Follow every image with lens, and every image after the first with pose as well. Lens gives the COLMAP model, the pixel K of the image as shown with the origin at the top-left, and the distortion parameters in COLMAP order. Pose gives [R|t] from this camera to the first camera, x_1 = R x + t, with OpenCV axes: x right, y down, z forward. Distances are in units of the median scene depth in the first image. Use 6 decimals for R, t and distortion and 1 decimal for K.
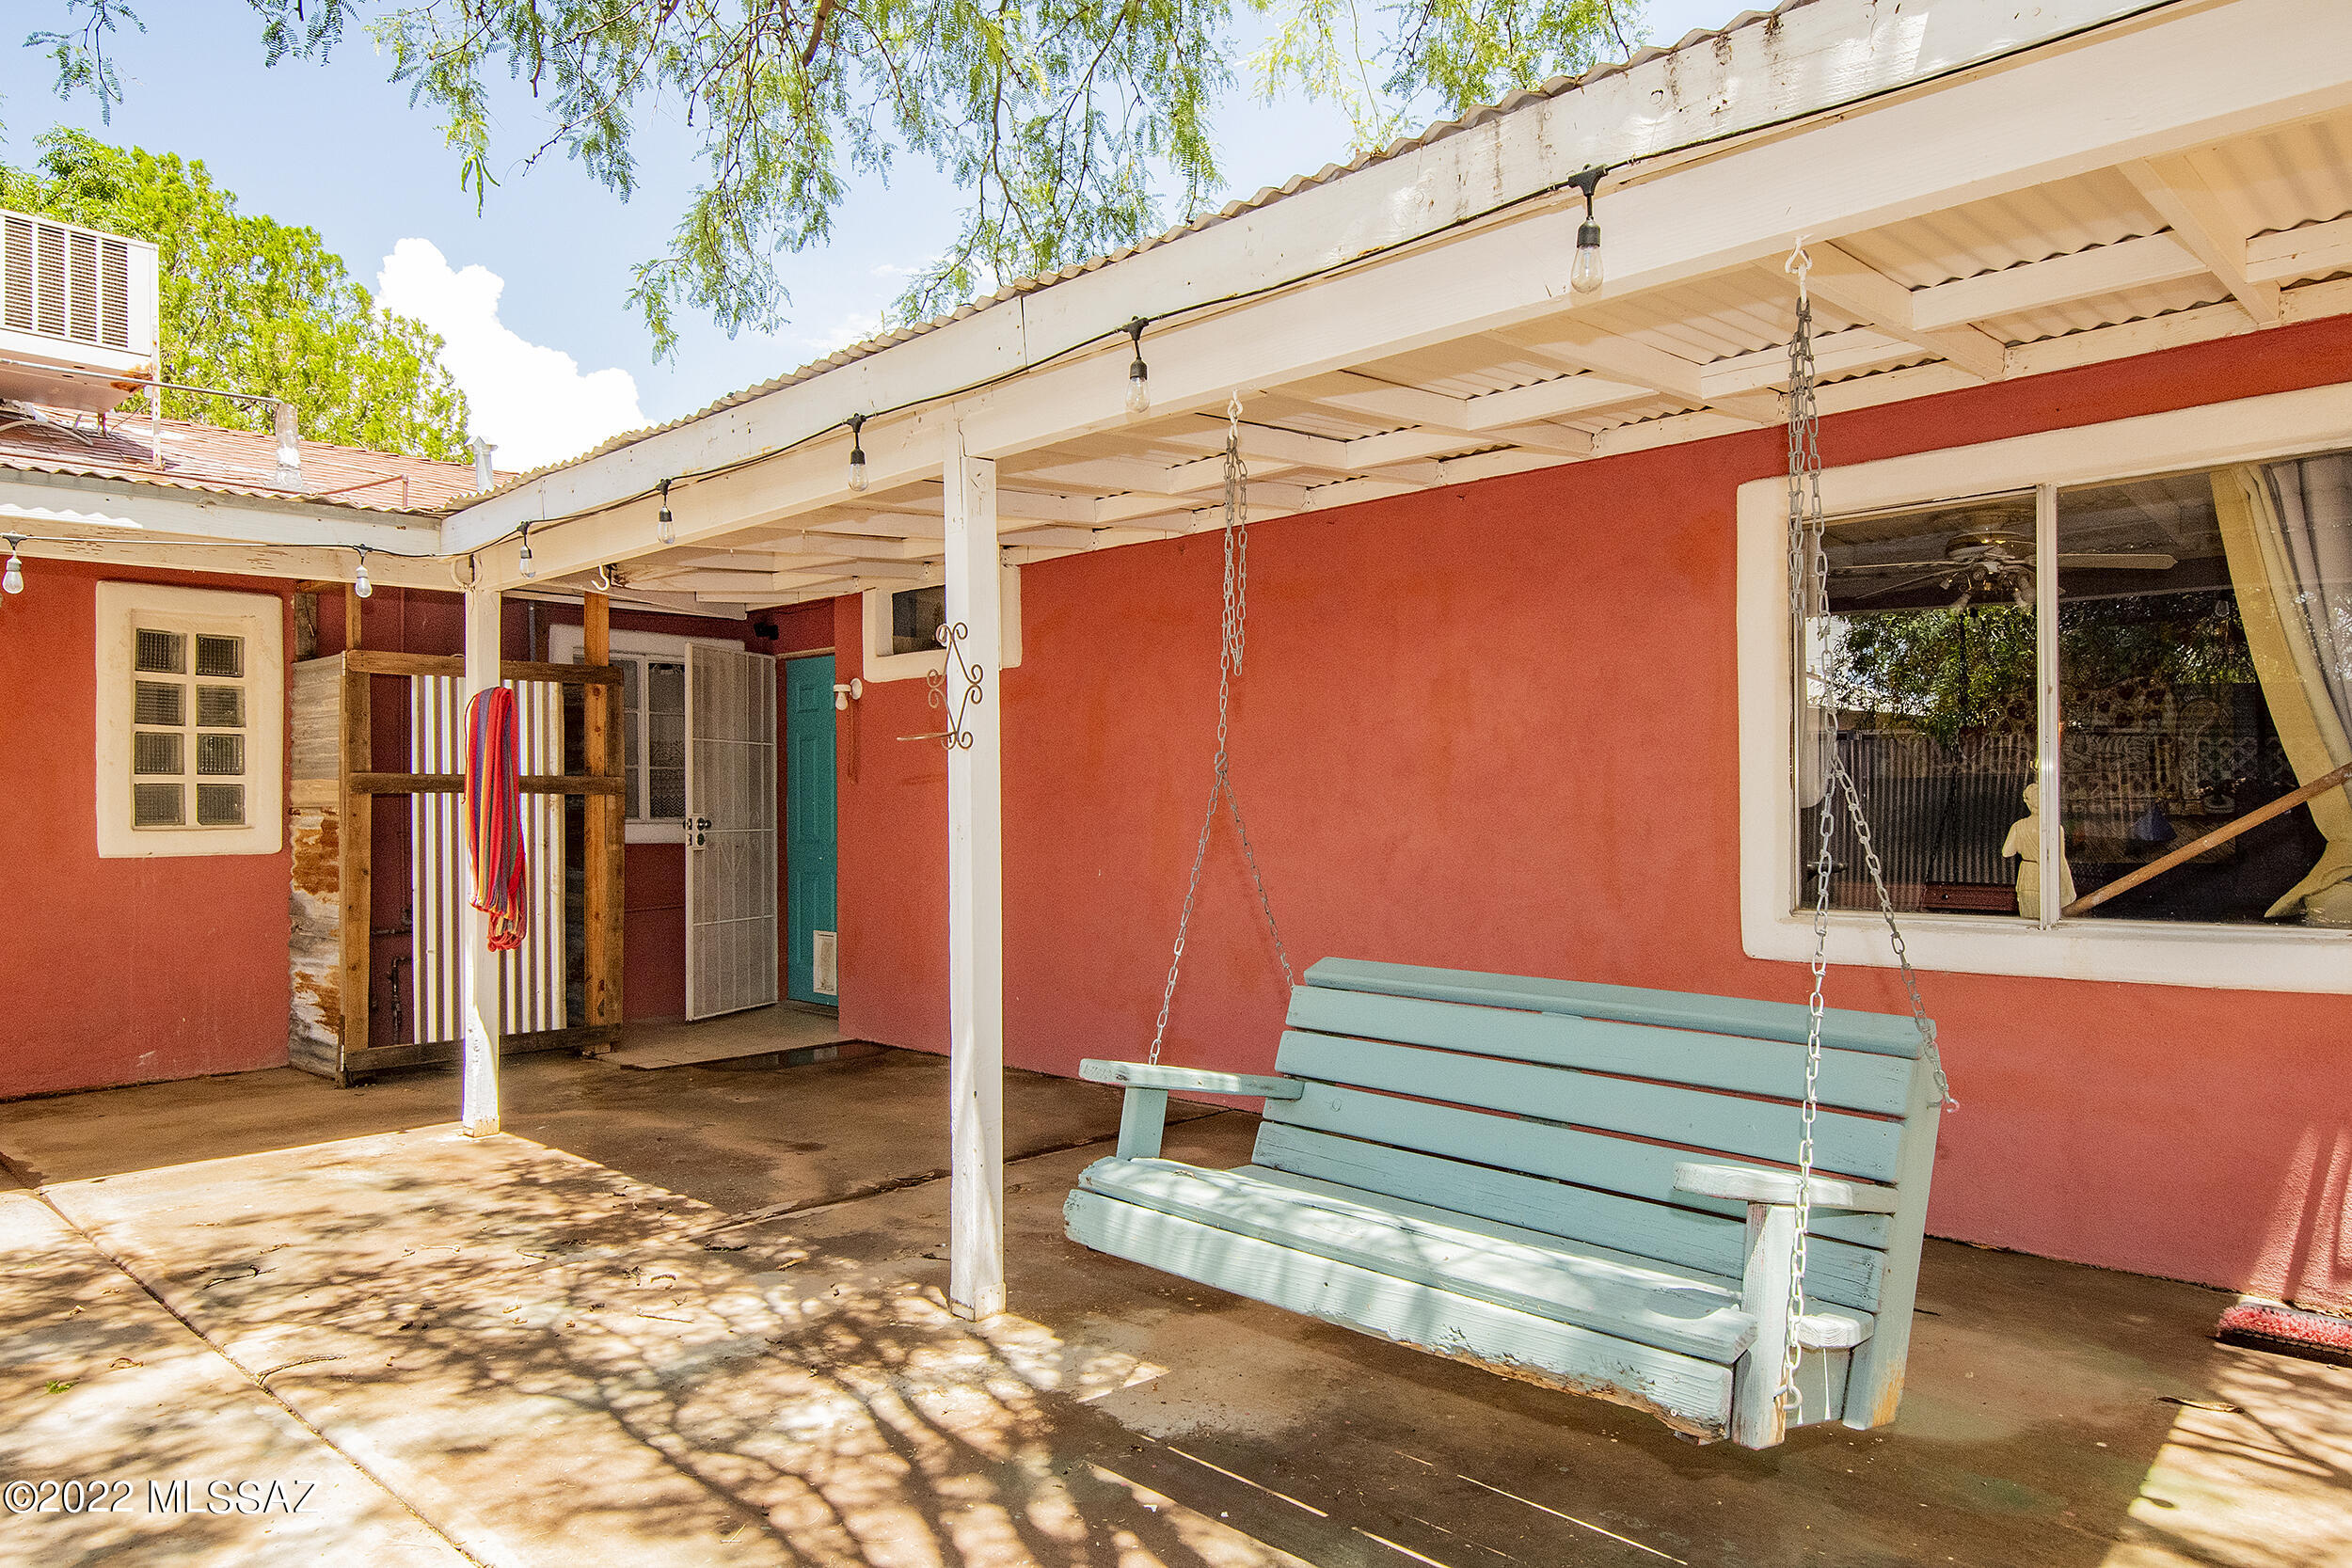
lens RADIAL K [[1499.2, 0, 1171.5], [0, 1499.2, 793.4], [0, 0, 1]] dist [0.012365, 0.005574]
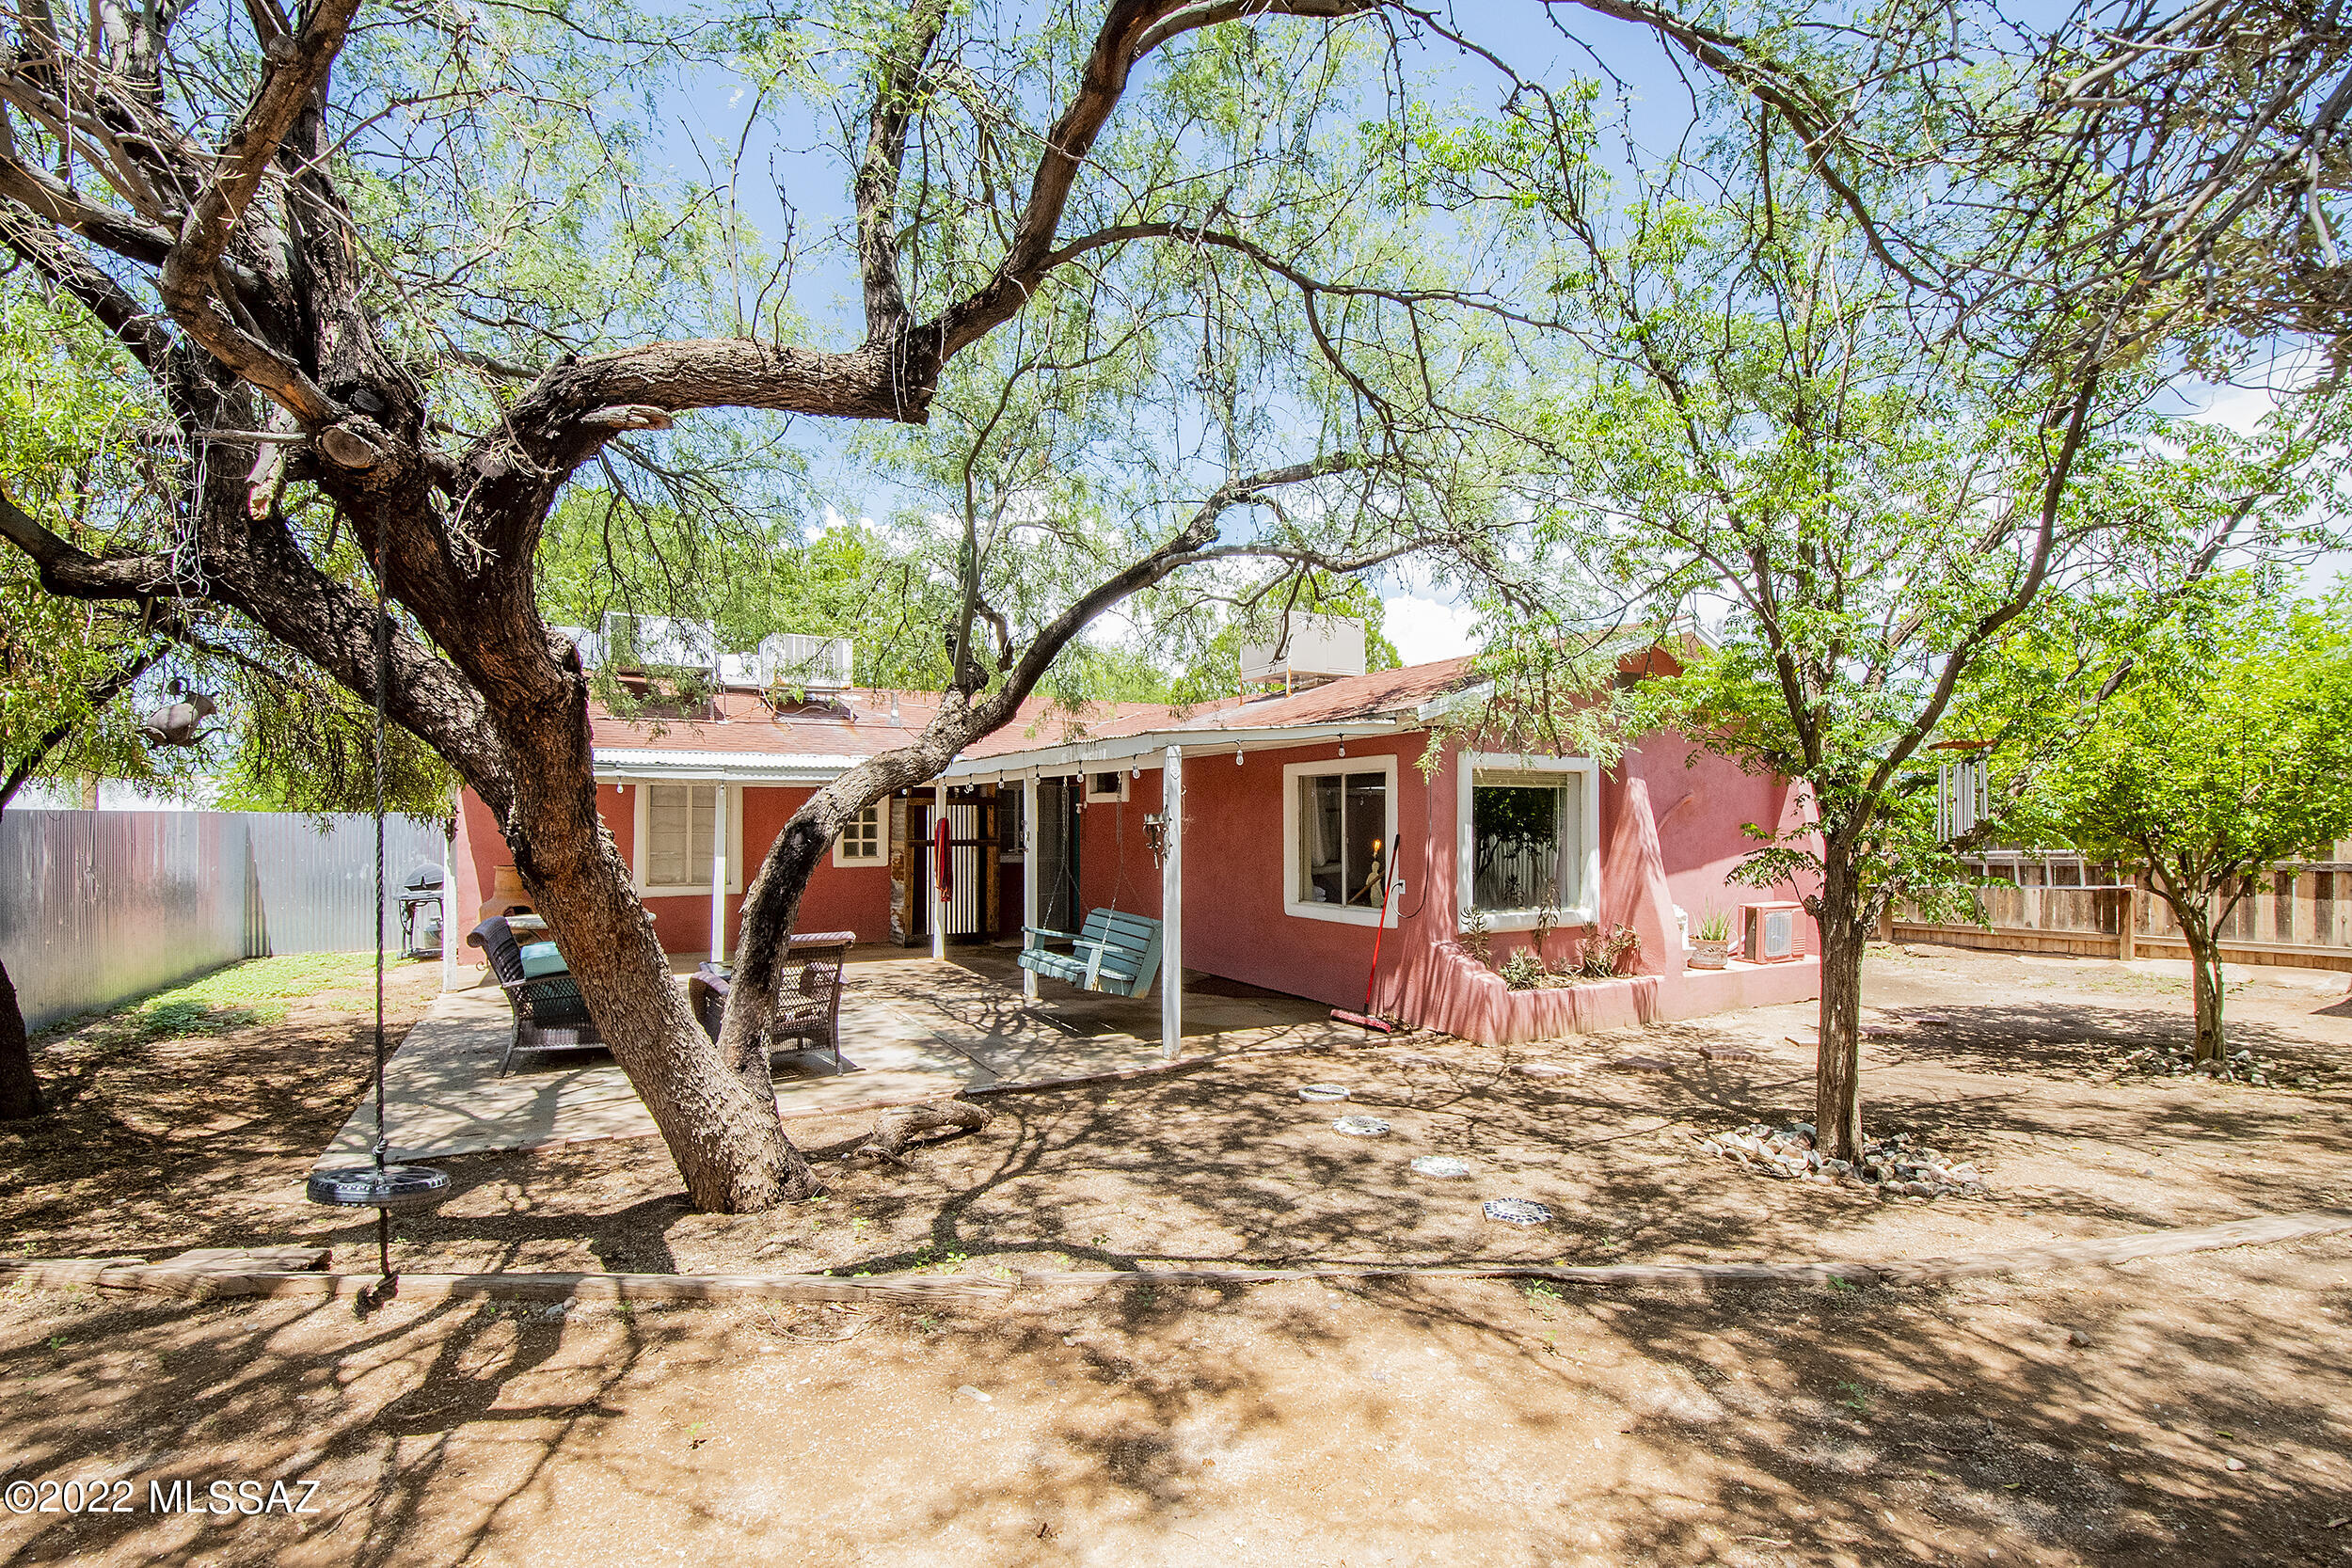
lens RADIAL K [[1079.1, 0, 1168.8], [0, 1079.1, 790.7], [0, 0, 1]] dist [0.003155, 0.000121]
pose [[0.951573, -0.001645, -0.307419, 0.987784], [-0.003319, 0.999872, -0.015626, -0.133114], [0.307406, 0.015889, 0.951446, -1.420968]]
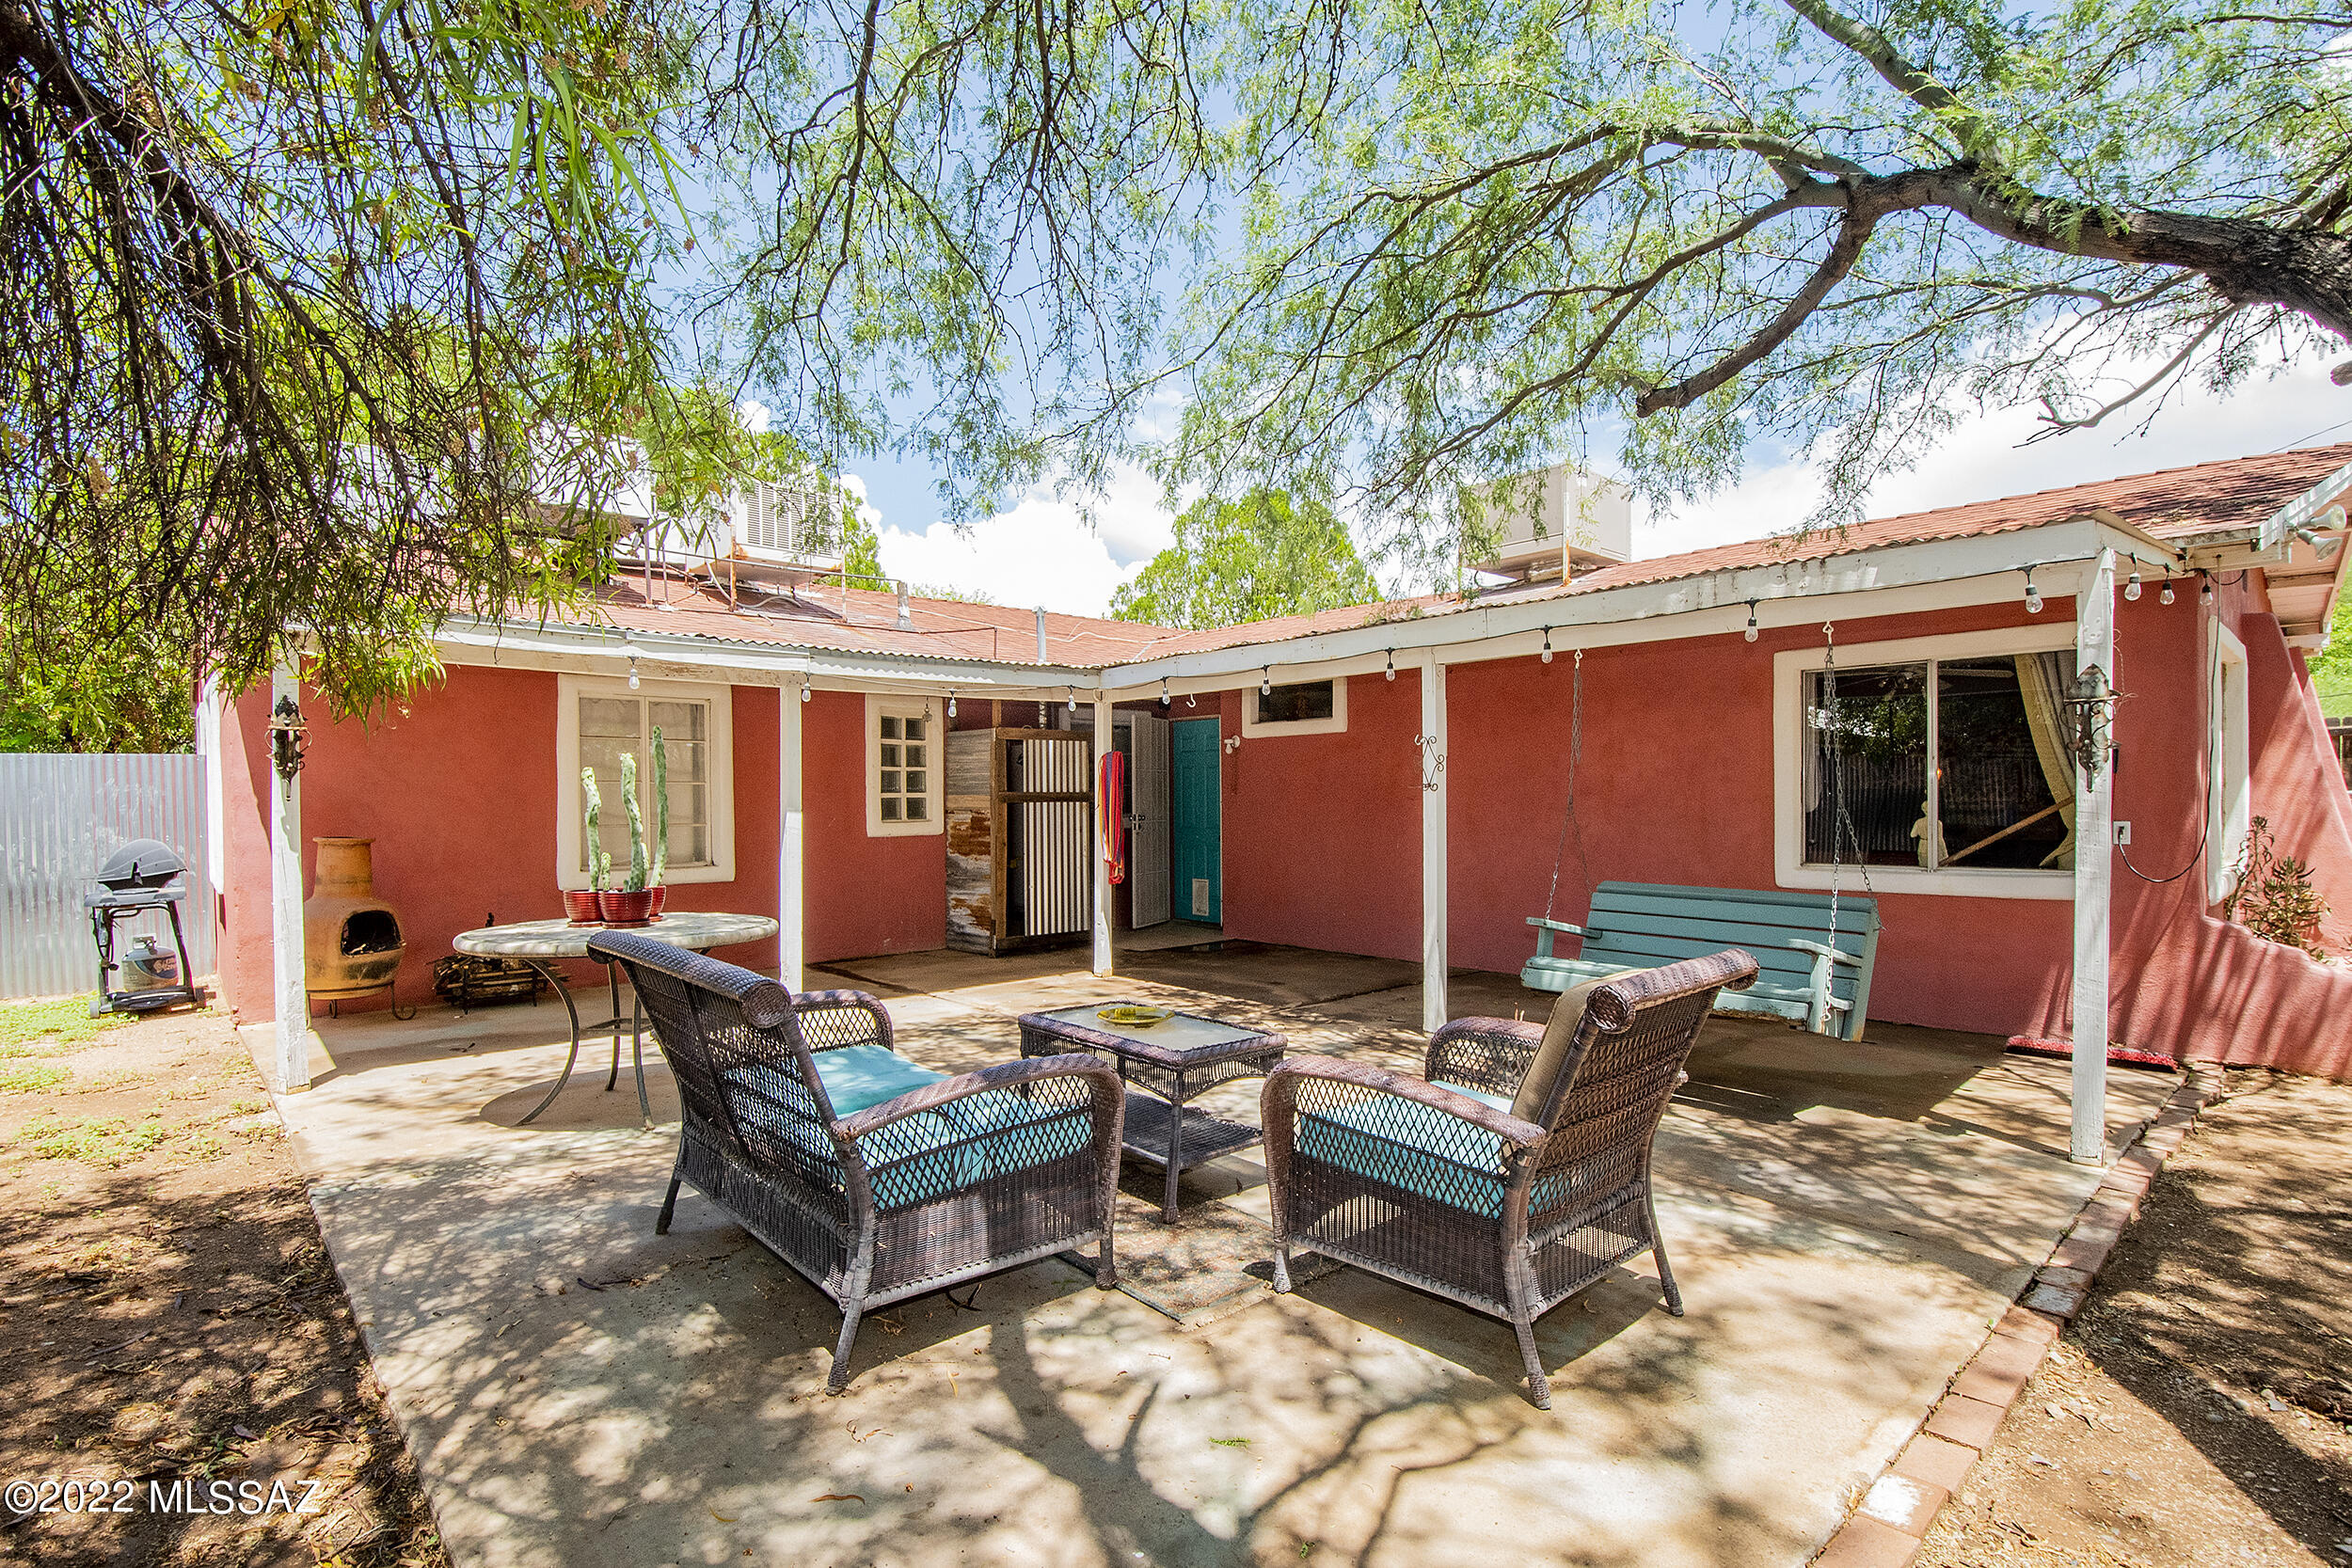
lens RADIAL K [[1131.4, 0, 1162.1], [0, 1131.4, 798.5], [0, 0, 1]] dist [0.000257, -0.003283]
pose [[0.995925, -0.002951, -0.090133, -0.356649], [0.003860, 0.999943, 0.009914, -0.032087], [0.090099, -0.010221, 0.995880, -0.687341]]
